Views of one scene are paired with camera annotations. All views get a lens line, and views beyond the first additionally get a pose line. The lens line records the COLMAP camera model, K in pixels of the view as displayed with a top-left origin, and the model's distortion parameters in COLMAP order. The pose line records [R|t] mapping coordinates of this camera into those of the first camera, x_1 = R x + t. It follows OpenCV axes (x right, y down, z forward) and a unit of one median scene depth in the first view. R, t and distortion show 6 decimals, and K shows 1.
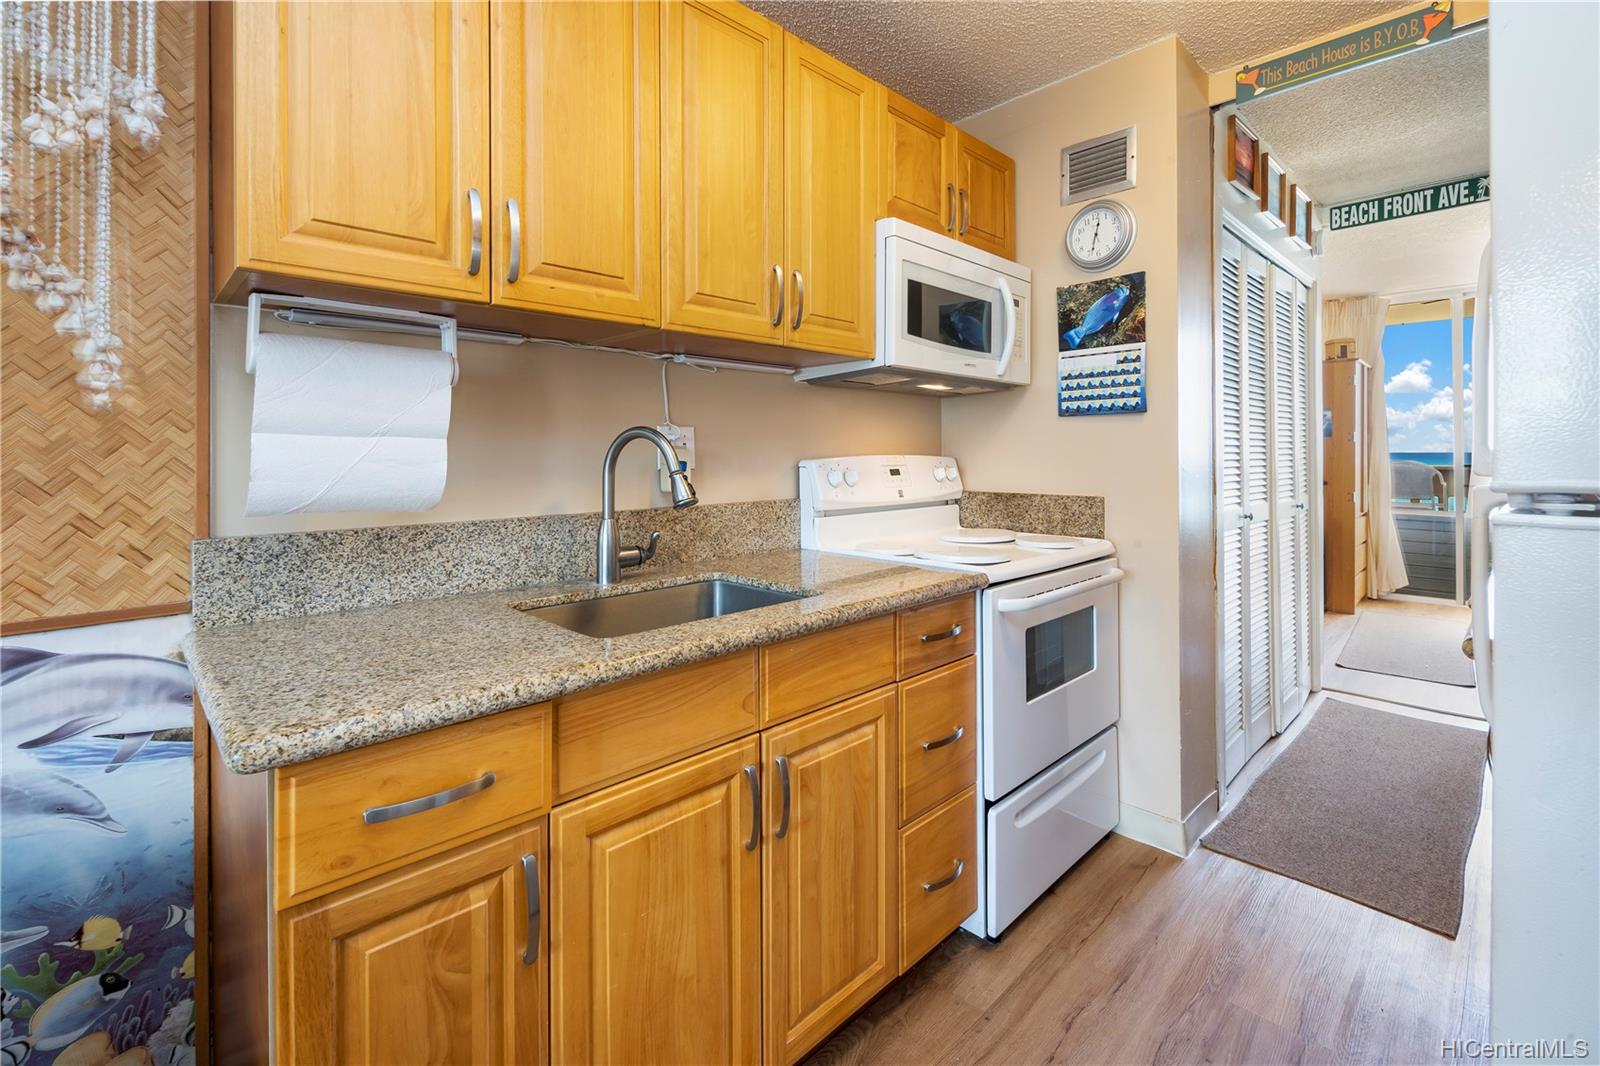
lens RADIAL K [[705.6, 0, 803.8], [0, 705.6, 460.1], [0, 0, 1]] dist [-0.000299, -0.000327]
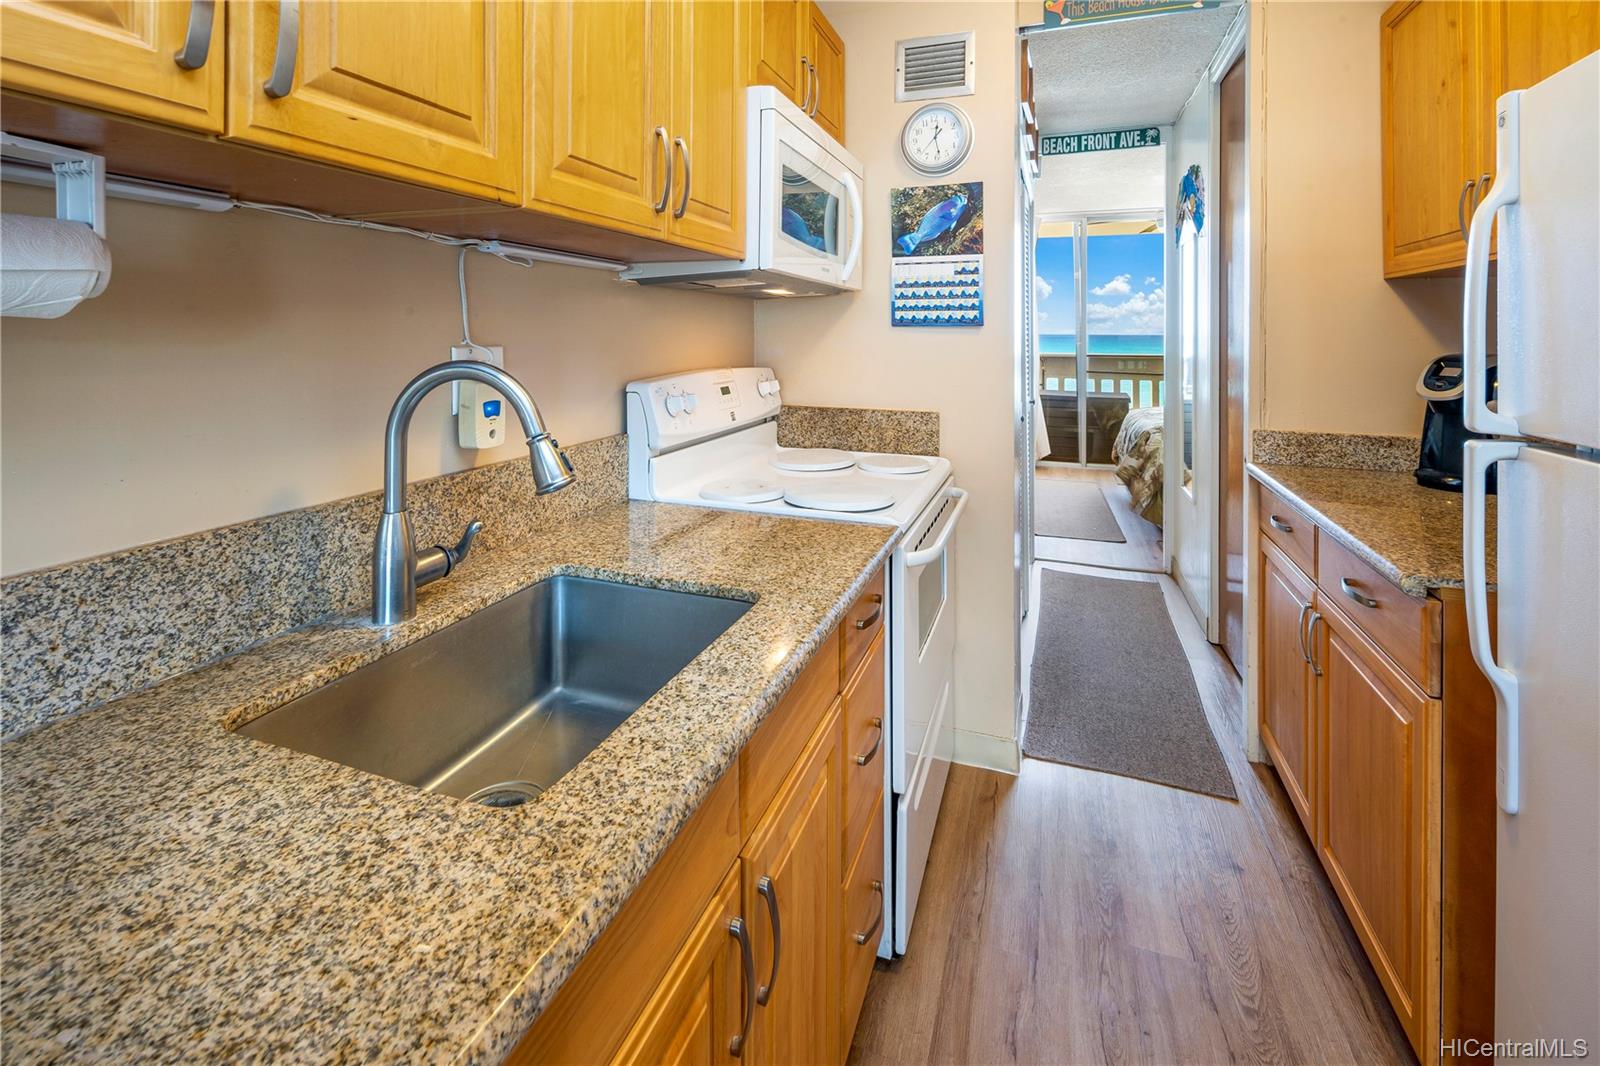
lens RADIAL K [[708.4, 0, 800.8], [0, 708.4, 336.1], [0, 0, 1]] dist [0.003169, -0.003400]
pose [[0.900913, 0.005807, 0.433962, -0.168157], [-0.004465, 0.999982, -0.004113, -0.048234], [-0.433977, 0.001768, 0.900922, 0.224009]]
